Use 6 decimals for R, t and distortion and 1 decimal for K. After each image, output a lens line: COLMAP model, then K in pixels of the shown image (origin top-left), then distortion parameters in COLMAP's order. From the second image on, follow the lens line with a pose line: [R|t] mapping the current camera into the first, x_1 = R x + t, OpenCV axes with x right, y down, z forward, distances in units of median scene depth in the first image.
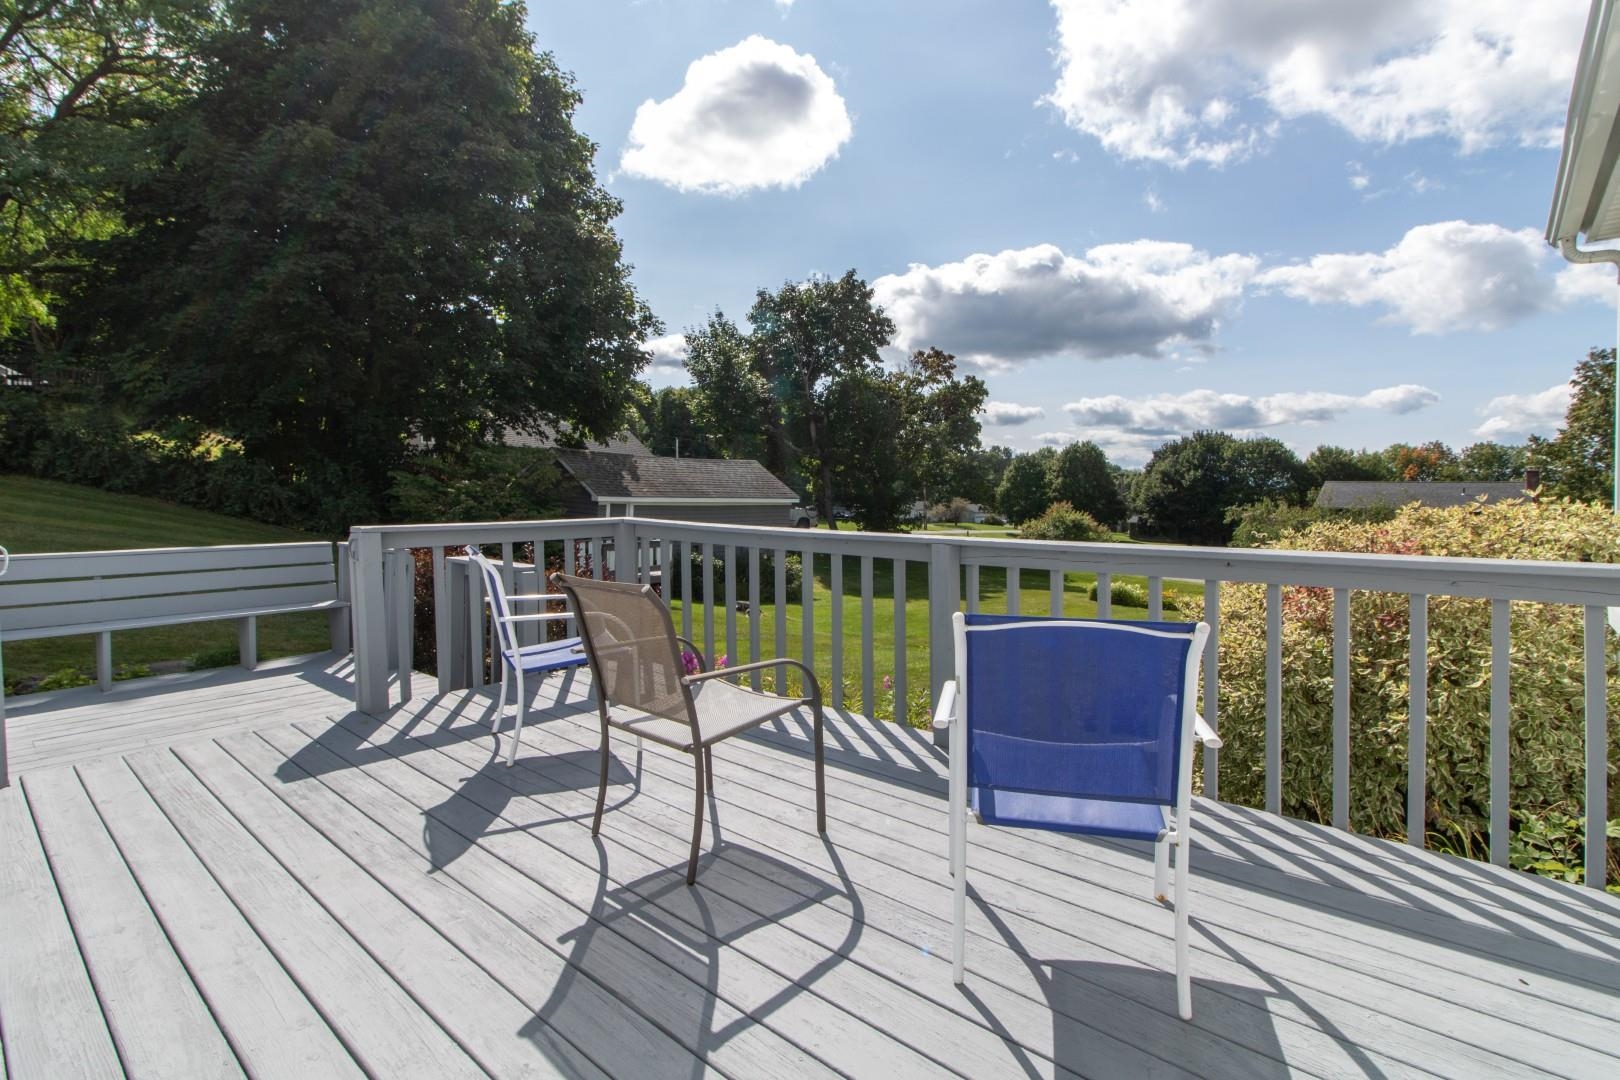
lens RADIAL K [[785.9, 0, 847.9], [0, 785.9, 477.0], [0, 0, 1]] dist [-0.000040, -0.000400]
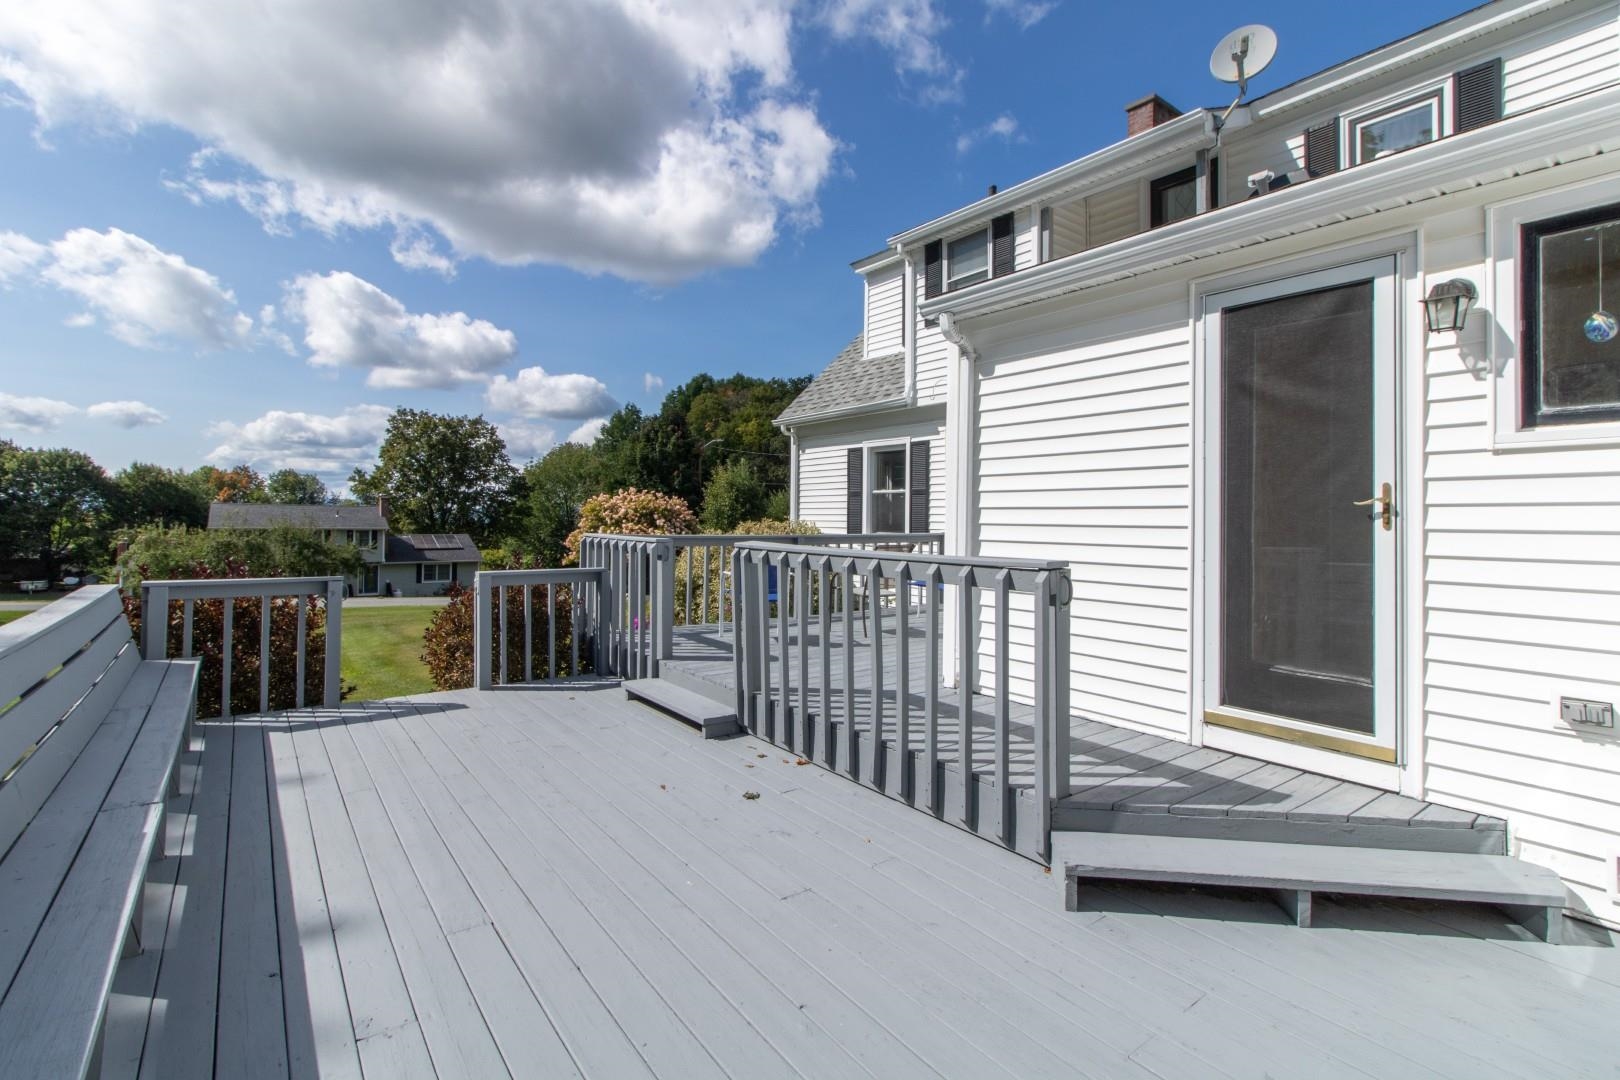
lens RADIAL K [[759.4, 0, 810.8], [0, 759.4, 511.7], [0, 0, 1]] dist [-0.003409, 0.003571]
pose [[0.232136, 0.010363, 0.972628, -2.340204], [-0.026700, 0.999634, -0.004278, 0.017060], [-0.972317, -0.024976, 0.232328, 0.417522]]
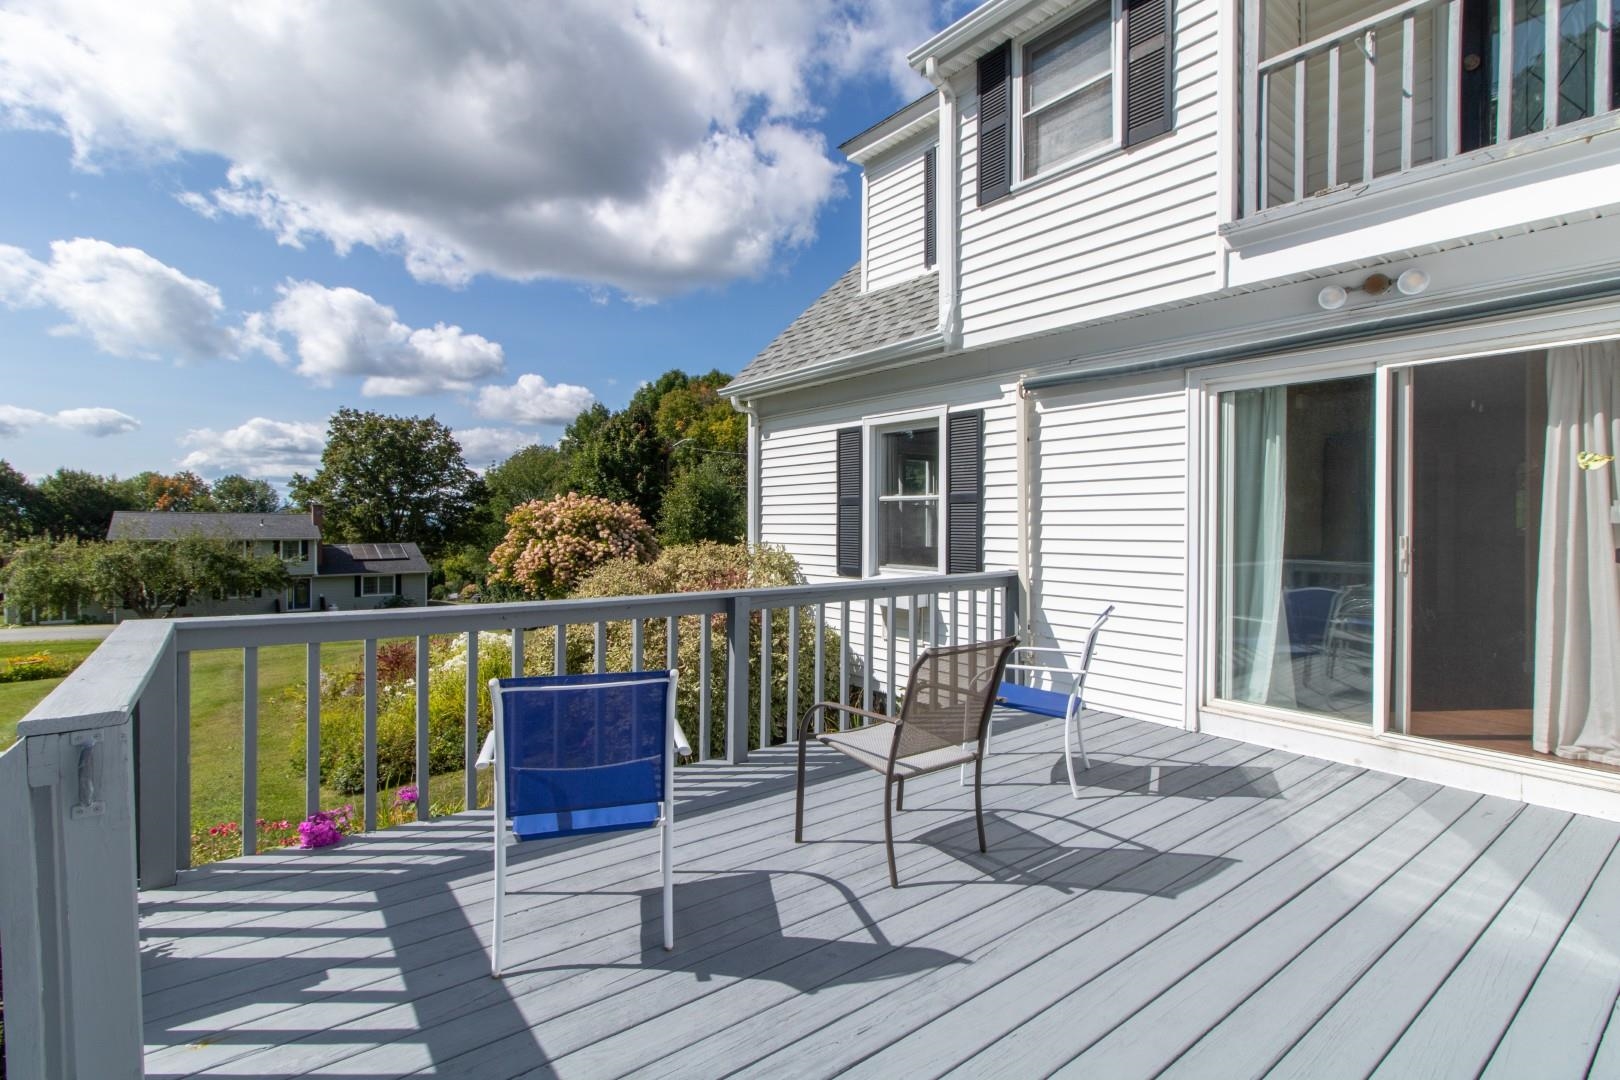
lens RADIAL K [[759.4, 0, 791.2], [0, 759.4, 529.7], [0, 0, 1]] dist [-0.003409, 0.003571]
pose [[0.222643, -0.011464, 0.974833, -1.055184], [-0.019099, 0.999688, 0.016119, -0.037534], [-0.974713, -0.022207, 0.222355, 0.711305]]
